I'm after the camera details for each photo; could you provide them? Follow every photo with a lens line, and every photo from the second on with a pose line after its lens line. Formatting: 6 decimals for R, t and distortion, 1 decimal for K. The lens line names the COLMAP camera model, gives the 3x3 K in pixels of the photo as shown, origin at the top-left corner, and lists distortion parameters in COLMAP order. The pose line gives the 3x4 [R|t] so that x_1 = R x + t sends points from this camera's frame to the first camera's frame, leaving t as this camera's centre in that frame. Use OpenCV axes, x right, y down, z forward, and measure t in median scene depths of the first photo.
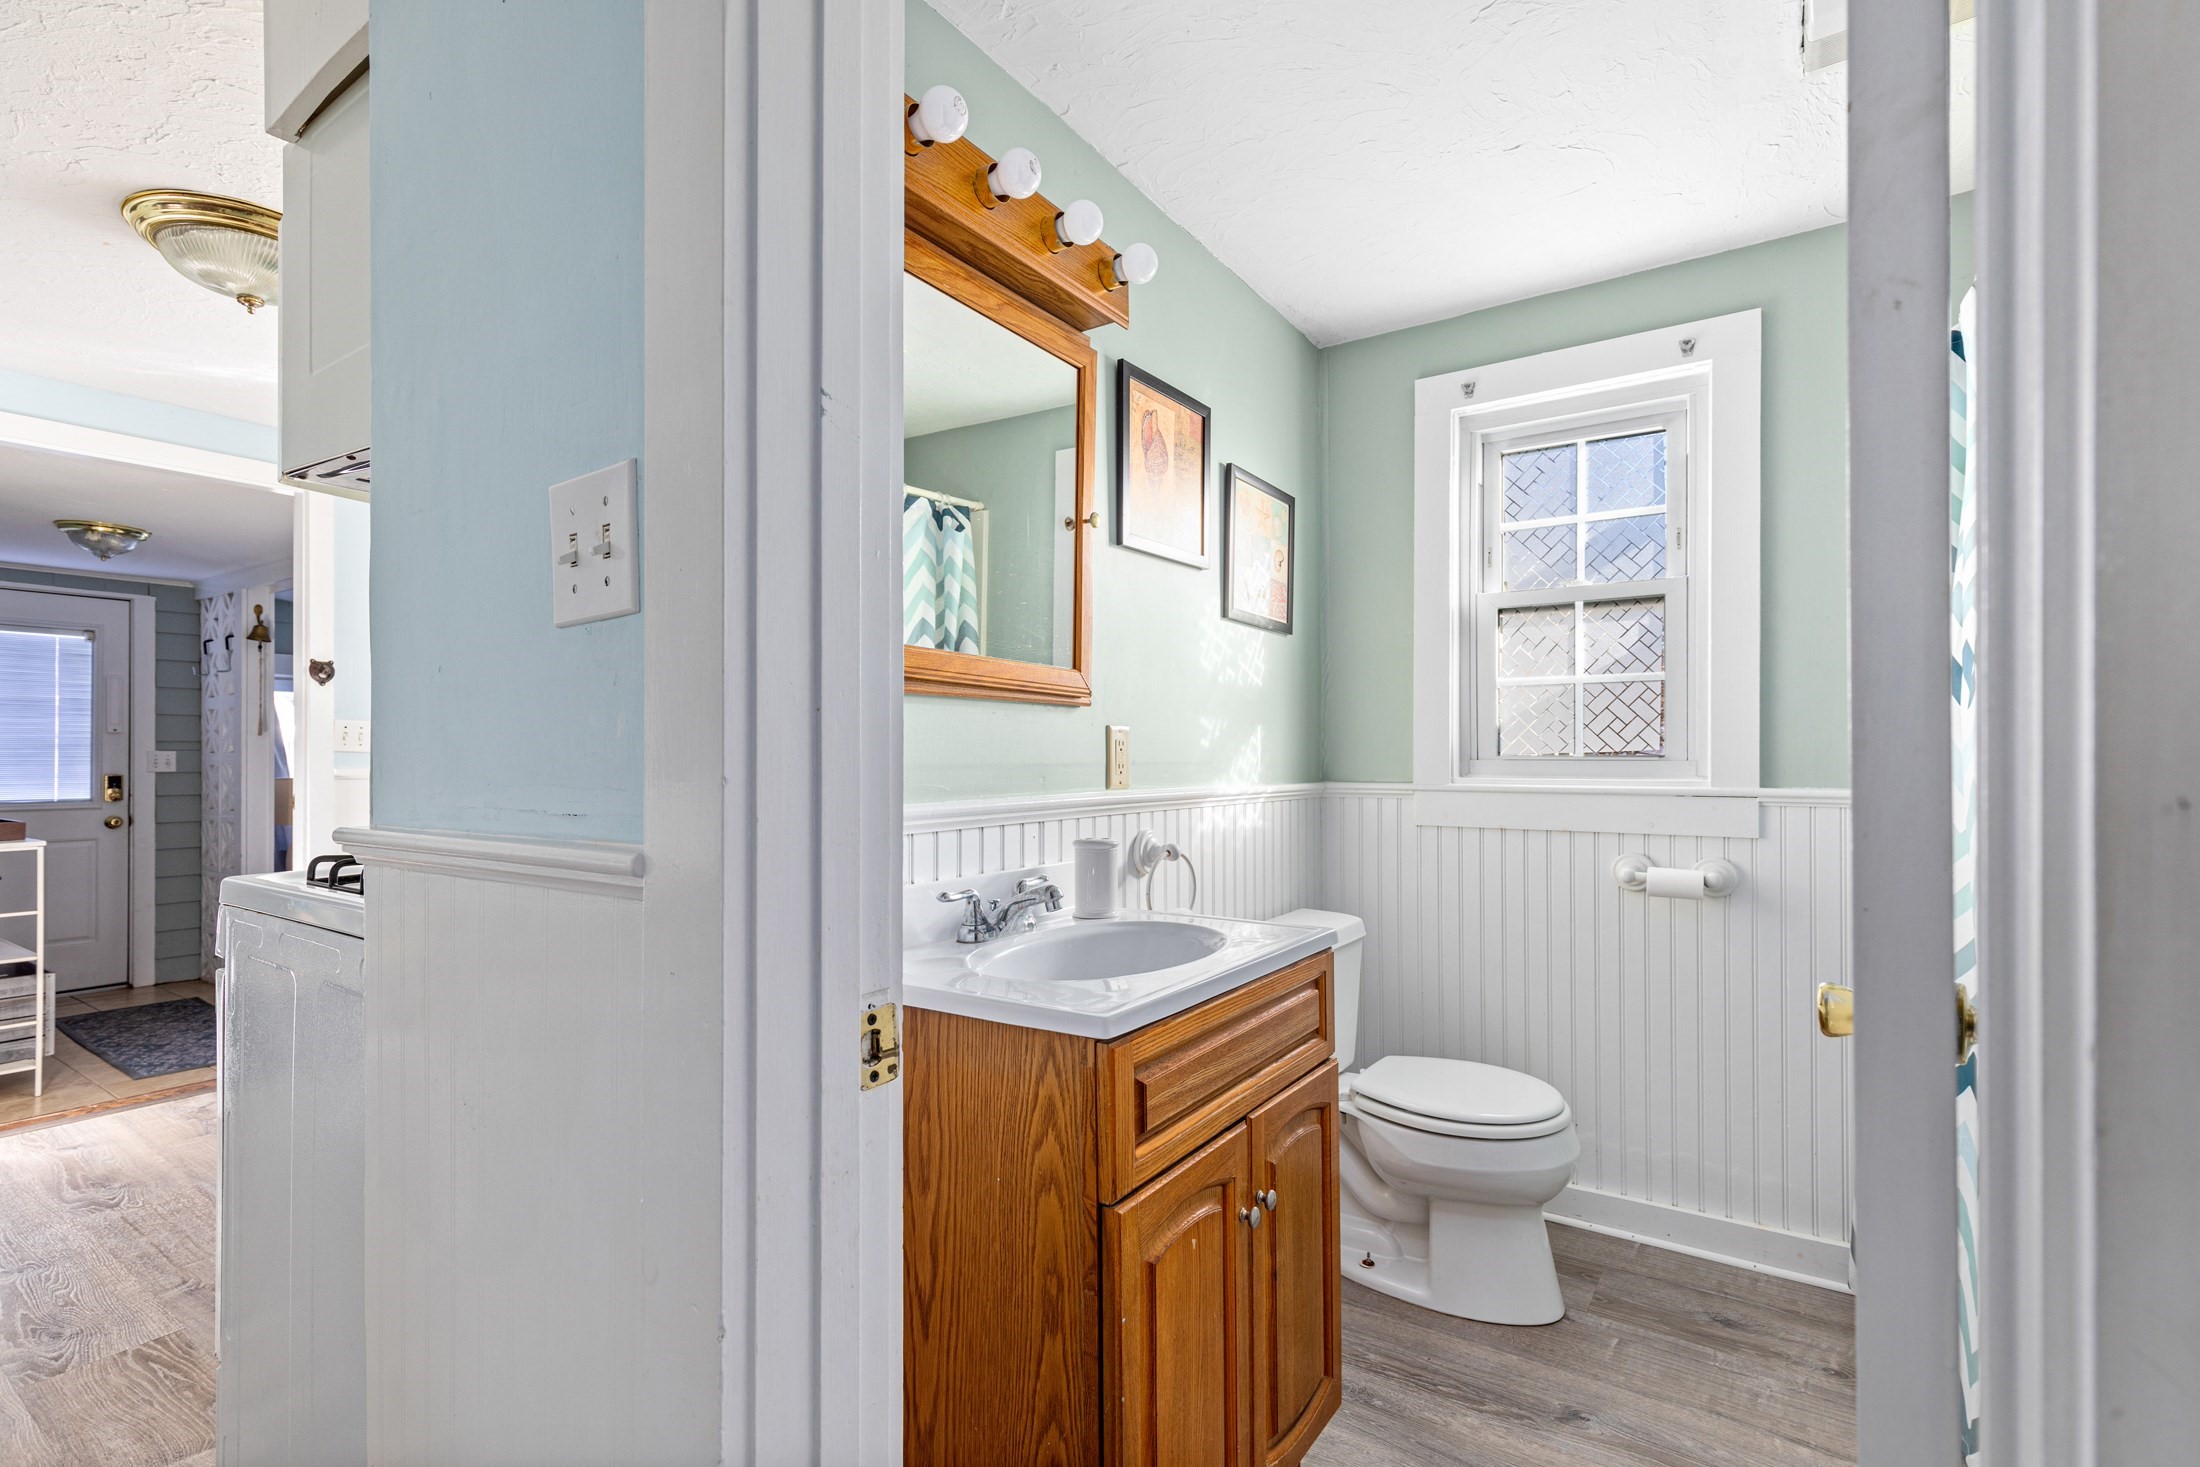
lens RADIAL K [[1004.1, 0, 1104.8], [0, 1004.1, 752.2], [0, 0, 1]] dist [0.006455, -0.000671]
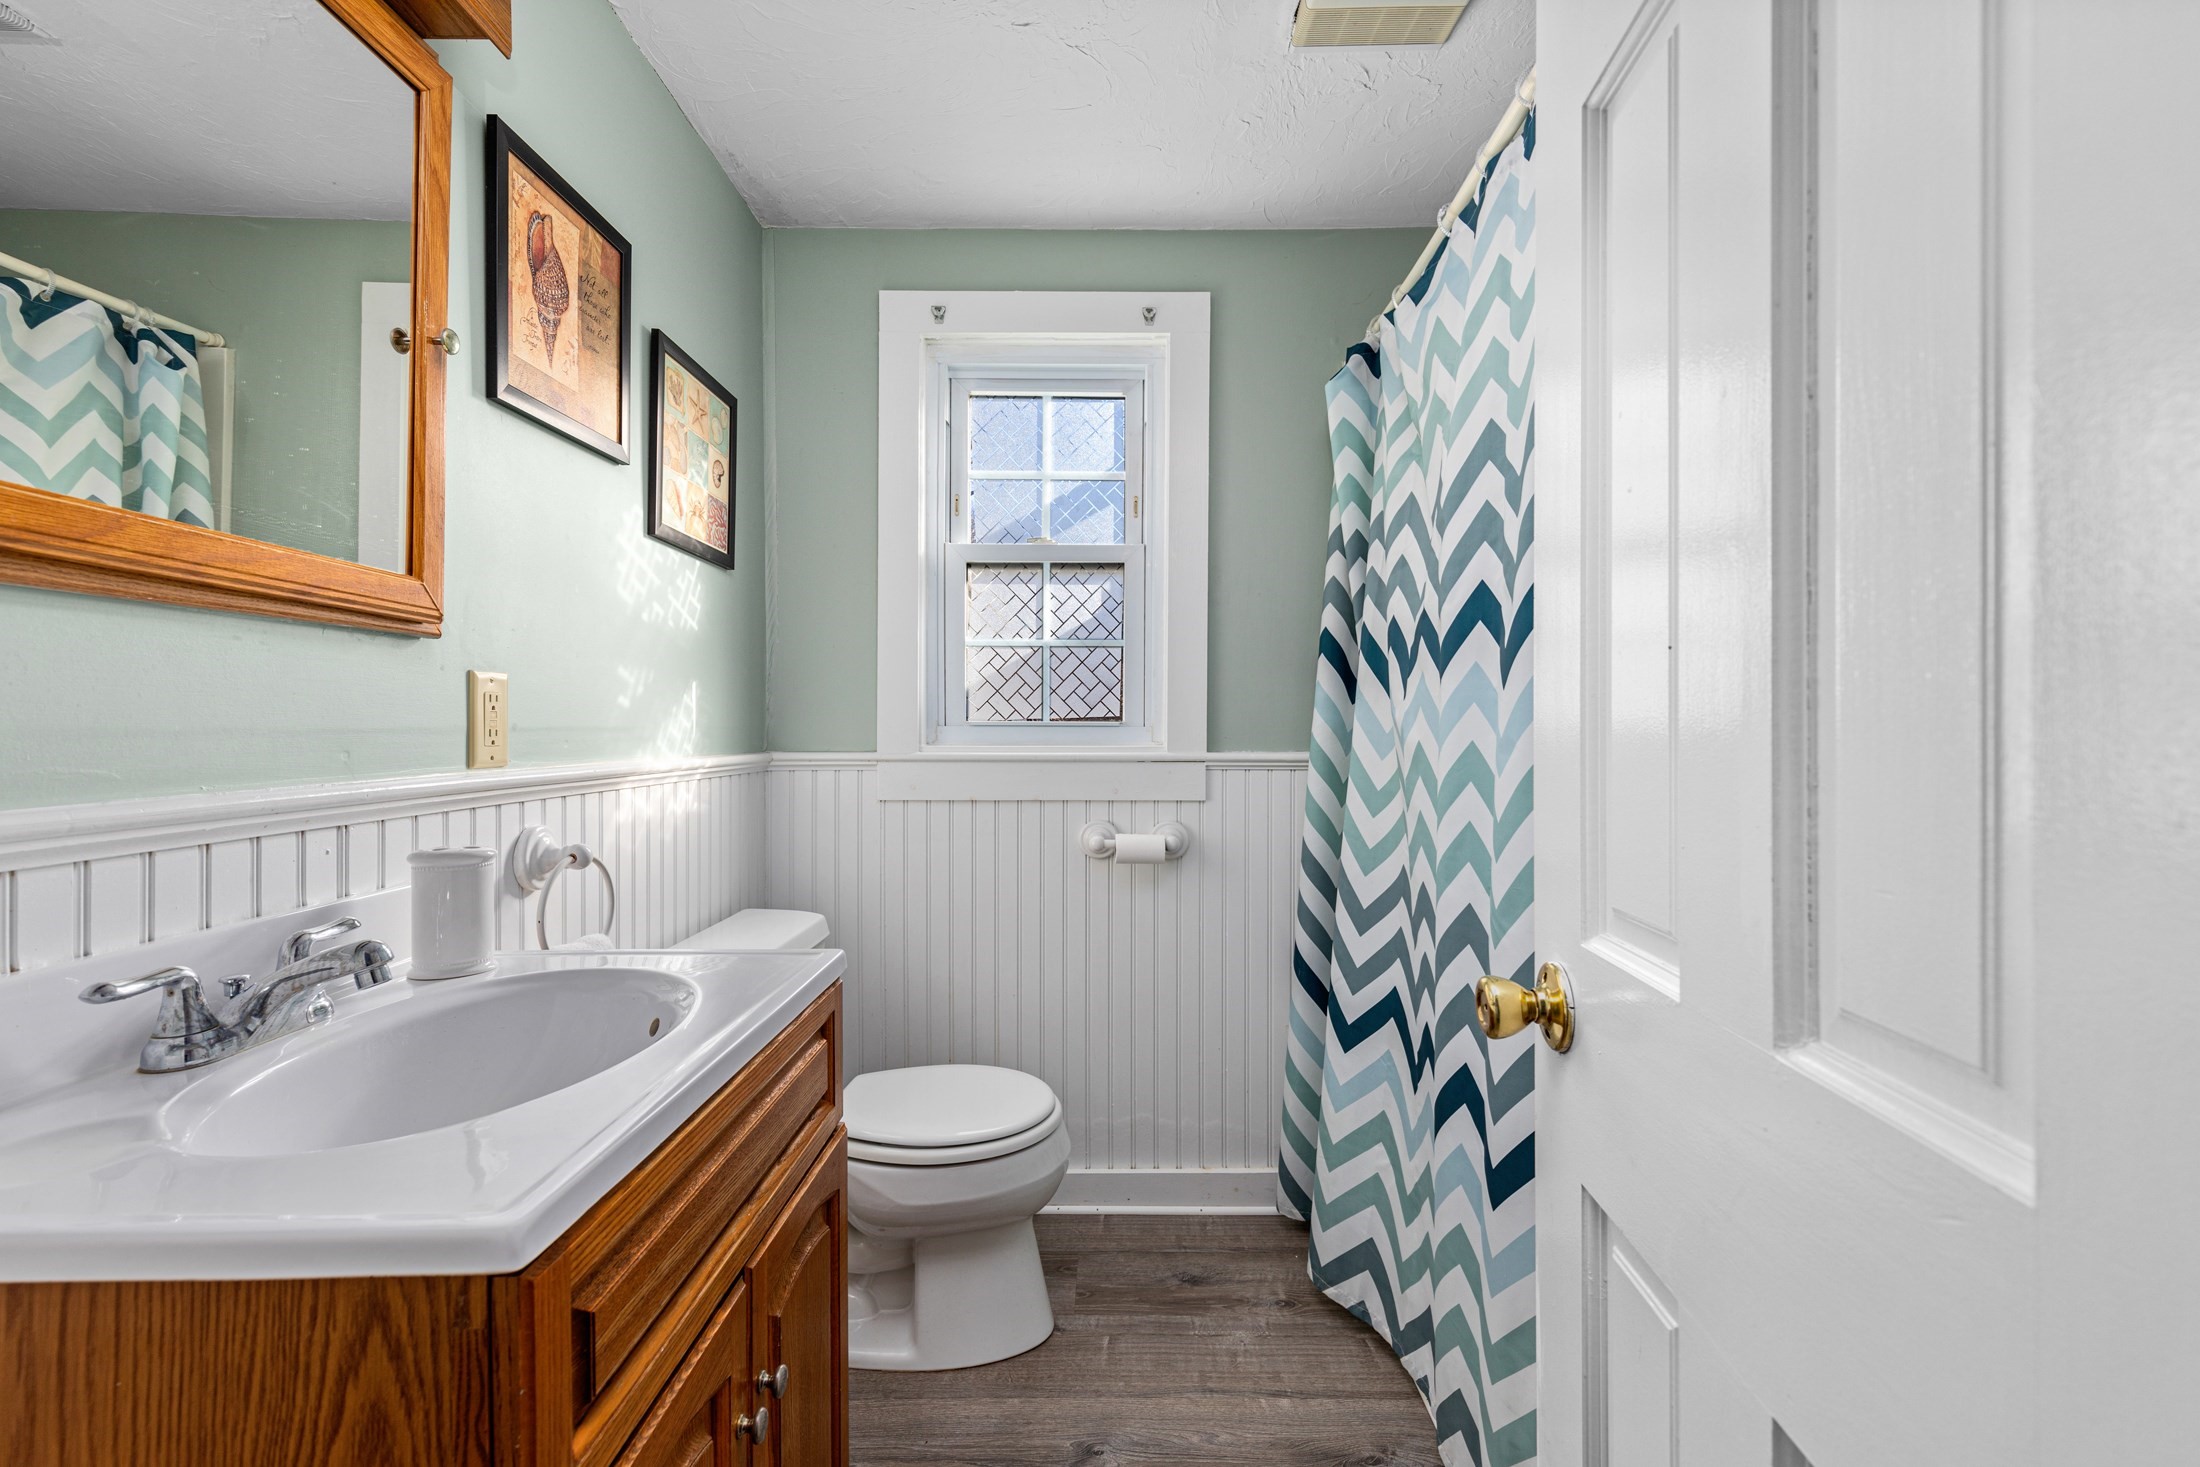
lens RADIAL K [[993.4, 0, 1104.8], [0, 993.4, 727.9], [0, 0, 1]] dist [0.006717, -0.000362]
pose [[0.827024, 0.000280, 0.562166, -0.018962], [-0.003916, 0.999978, 0.005263, 0.005057], [-0.562153, -0.006554, 0.827008, 0.221947]]
